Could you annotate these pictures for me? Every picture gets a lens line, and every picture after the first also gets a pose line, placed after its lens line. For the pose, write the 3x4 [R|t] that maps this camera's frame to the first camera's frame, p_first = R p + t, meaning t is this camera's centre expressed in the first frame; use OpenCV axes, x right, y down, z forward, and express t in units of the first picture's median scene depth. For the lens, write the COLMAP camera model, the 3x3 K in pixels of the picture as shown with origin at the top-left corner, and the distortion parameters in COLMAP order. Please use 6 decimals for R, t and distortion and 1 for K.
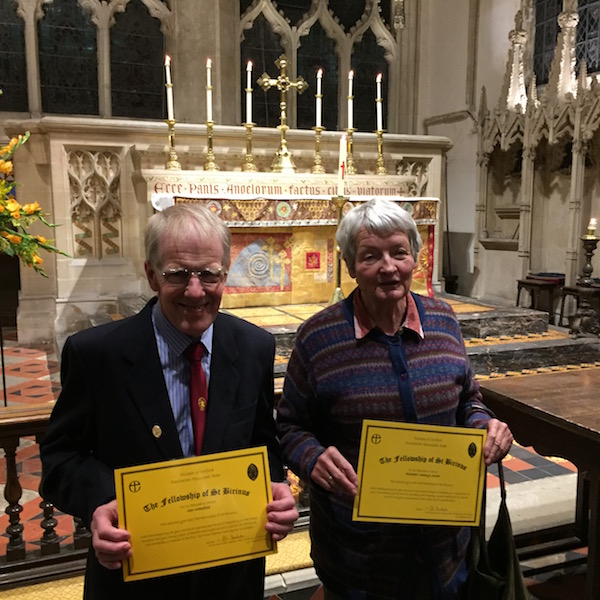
lens RADIAL K [[665.6, 0, 300.0], [0, 665.6, 300.0], [0, 0, 1]] dist [0.015104, -0.039097]
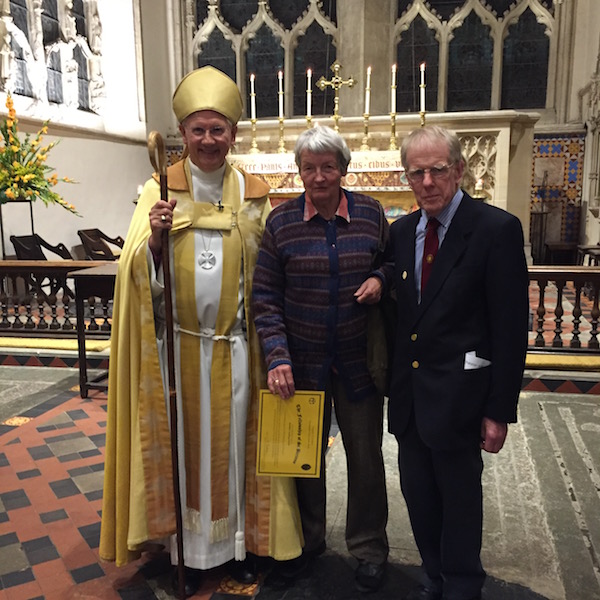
lens RADIAL K [[665.6, 0, 300.0], [0, 665.6, 300.0], [0, 0, 1]] dist [0.015104, -0.039097]
pose [[0.801664, 0.080799, -0.592289, 0.673210], [-0.068880, 0.996709, 0.042740, 0.042060], [0.593794, 0.006533, 0.804591, -0.075194]]
